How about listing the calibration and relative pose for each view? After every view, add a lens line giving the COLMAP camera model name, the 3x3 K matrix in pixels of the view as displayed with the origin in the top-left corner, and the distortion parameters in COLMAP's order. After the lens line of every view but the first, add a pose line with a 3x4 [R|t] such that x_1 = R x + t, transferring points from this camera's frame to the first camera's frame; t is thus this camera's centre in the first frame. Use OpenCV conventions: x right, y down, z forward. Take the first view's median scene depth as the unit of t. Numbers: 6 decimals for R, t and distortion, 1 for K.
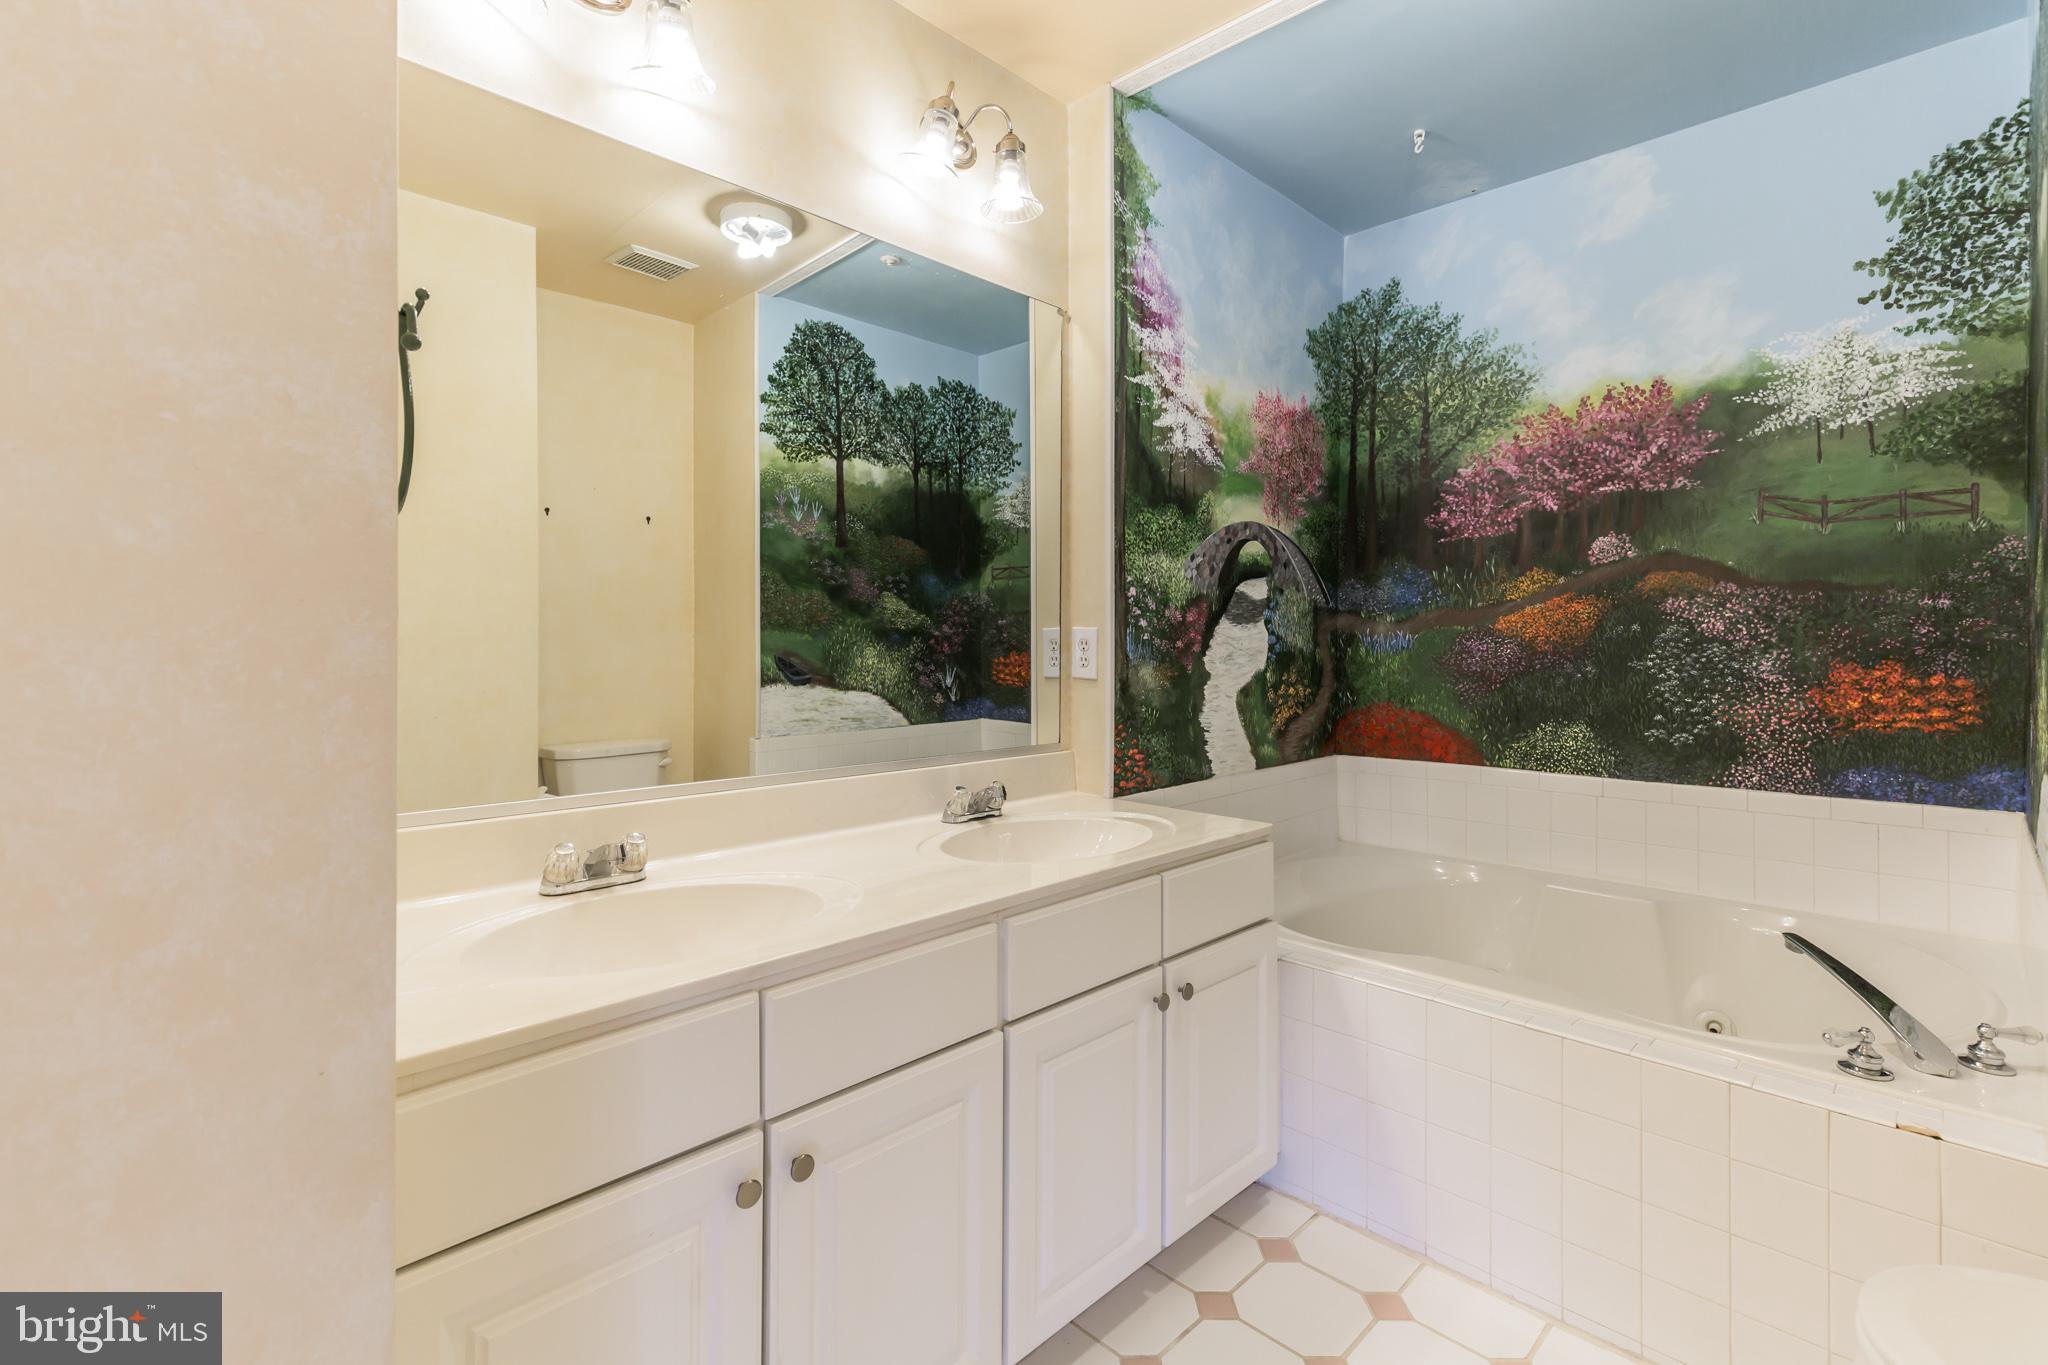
lens RADIAL K [[904.5, 0, 996.7], [0, 904.5, 662.1], [0, 0, 1]] dist [0.007268, -0.002119]
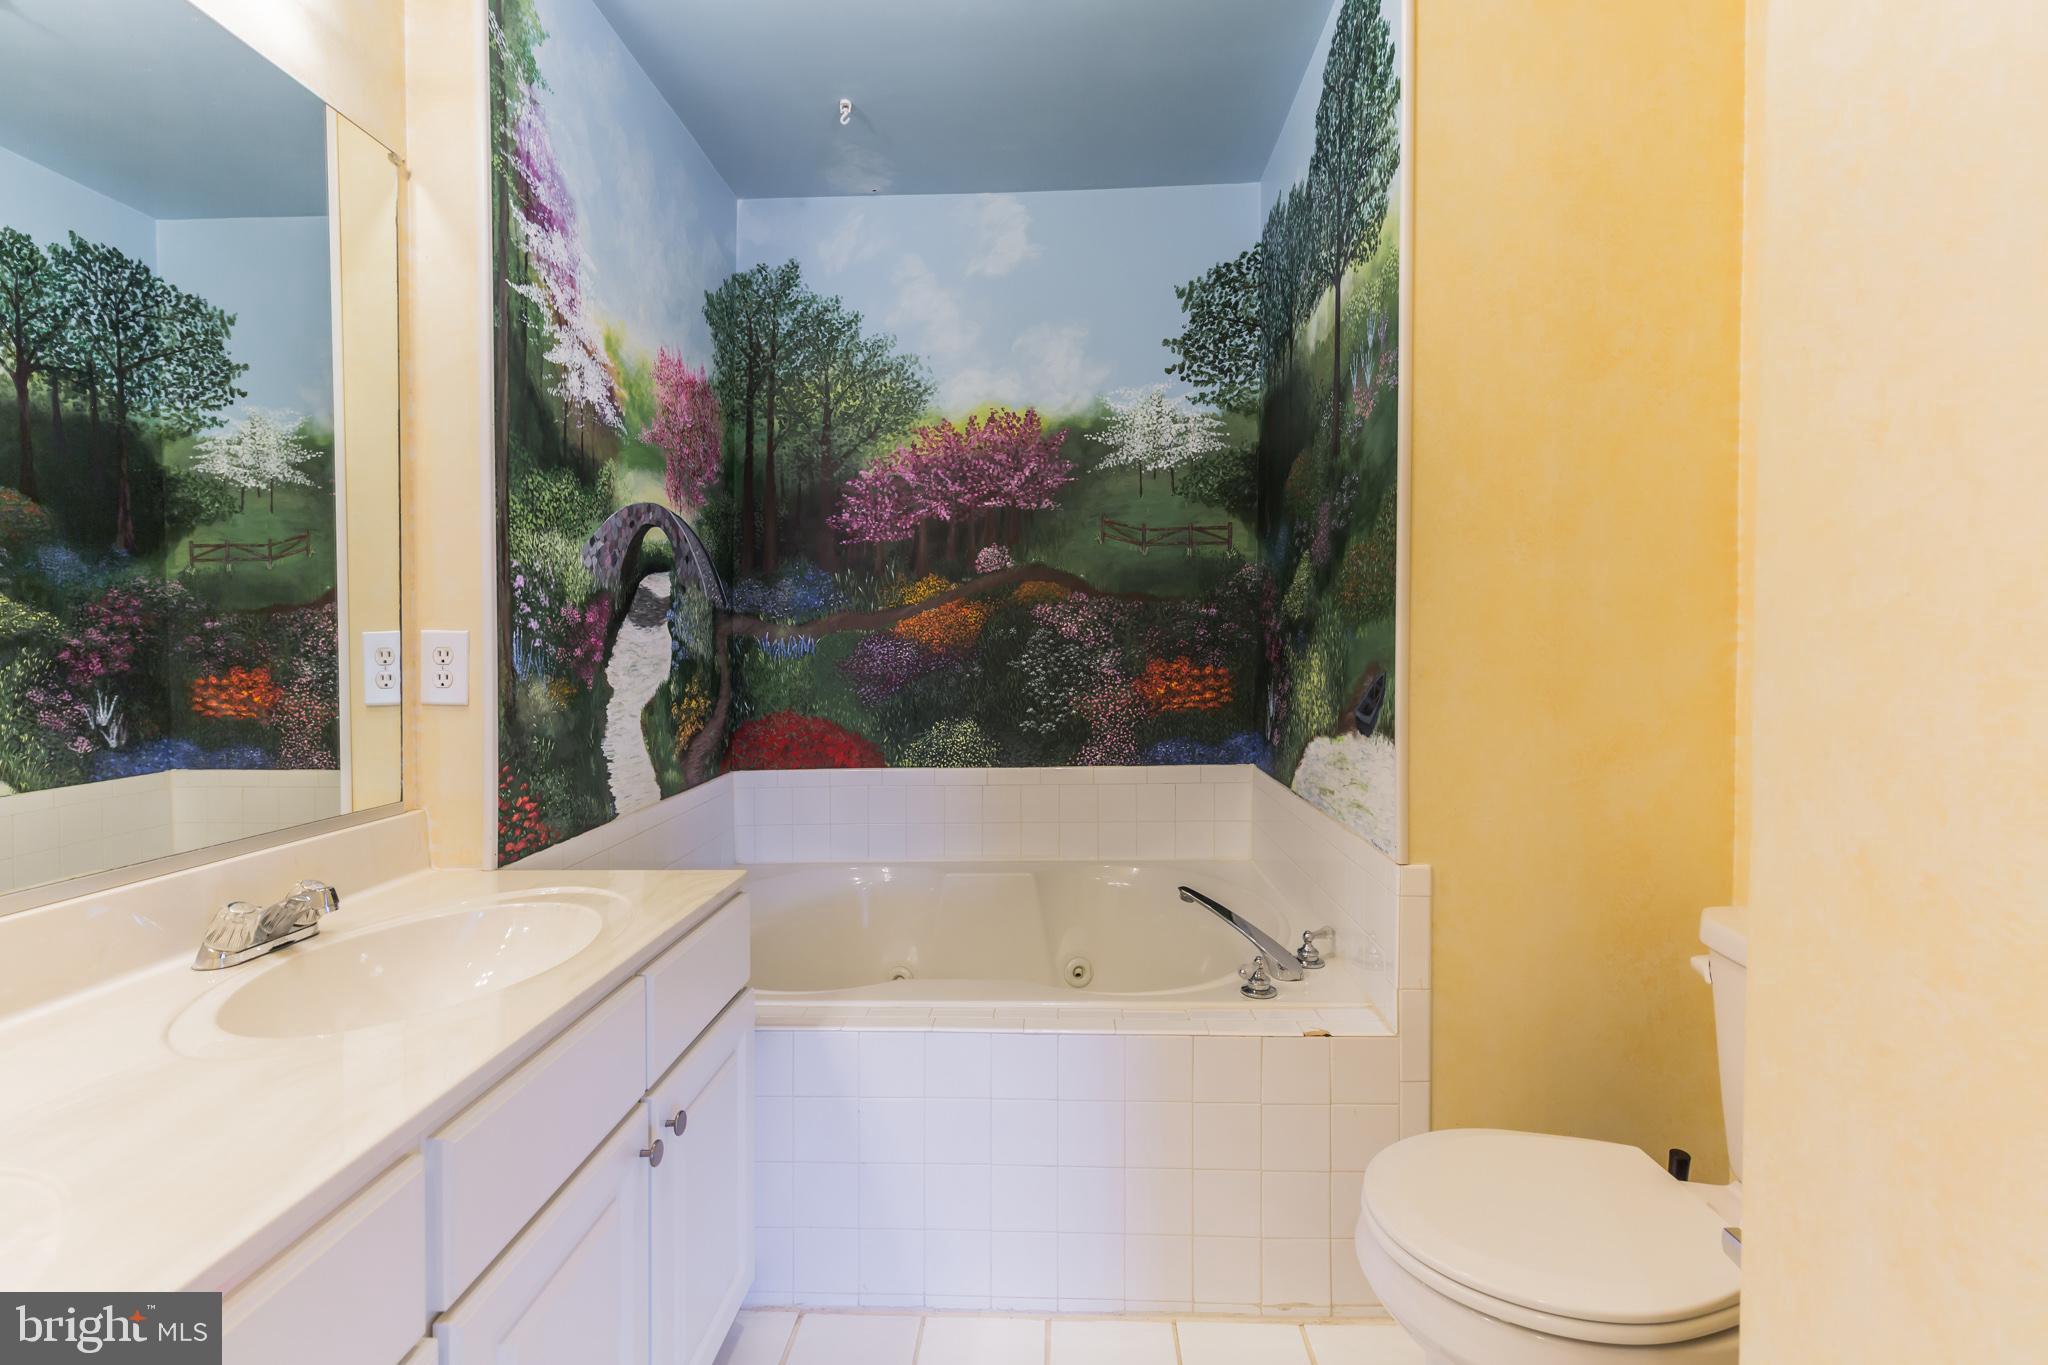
lens RADIAL K [[904.5, 0, 996.7], [0, 904.5, 662.1], [0, 0, 1]] dist [0.007268, -0.002119]
pose [[0.725473, -0.023942, 0.687834, -0.071070], [0.028720, 0.999577, 0.004501, -0.004904], [-0.687651, 0.016489, 0.725854, 0.197539]]
